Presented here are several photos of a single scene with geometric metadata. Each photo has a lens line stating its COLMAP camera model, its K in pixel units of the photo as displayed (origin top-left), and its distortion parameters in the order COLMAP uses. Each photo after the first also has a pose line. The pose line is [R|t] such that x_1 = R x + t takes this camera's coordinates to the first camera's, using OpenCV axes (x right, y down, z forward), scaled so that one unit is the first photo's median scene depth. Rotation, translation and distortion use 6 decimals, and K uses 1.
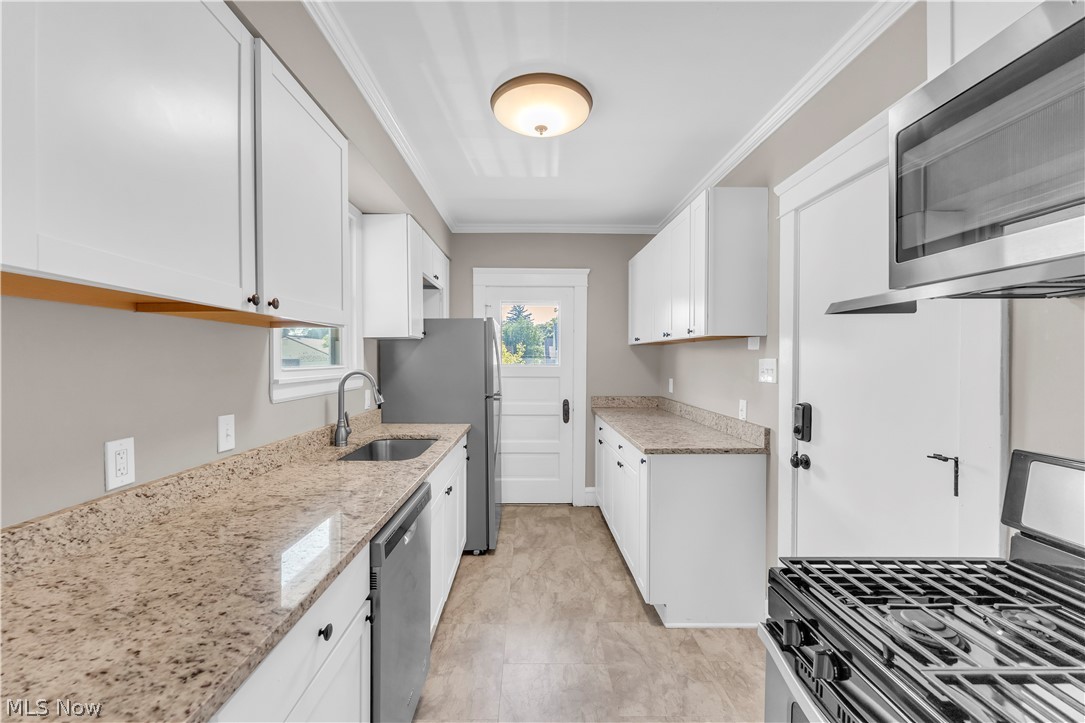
lens RADIAL K [[437.9, 0, 533.3], [0, 437.9, 368.1], [0, 0, 1]] dist [0.001794, 0.000180]
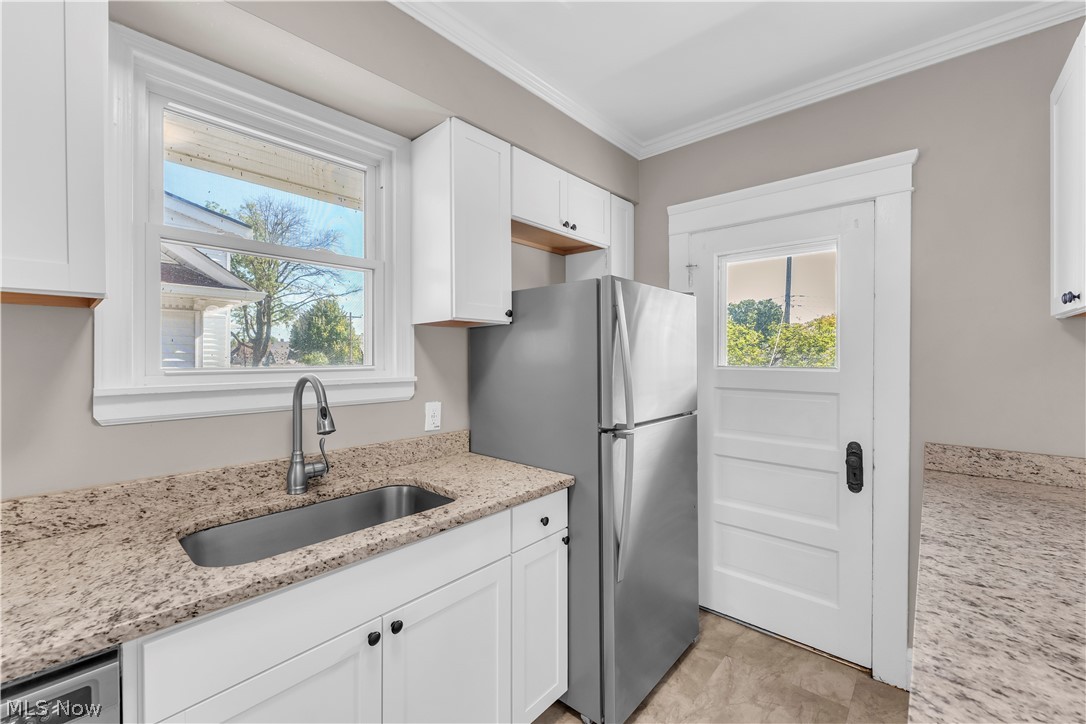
lens RADIAL K [[444.0, 0, 543.7], [0, 444.0, 357.0], [0, 0, 1]] dist [-0.001594, -0.000154]
pose [[0.738746, -0.000513, -0.673983, 0.159440], [-0.011500, 0.999845, -0.013366, -0.010187], [0.673885, 0.017625, 0.738626, 0.450814]]
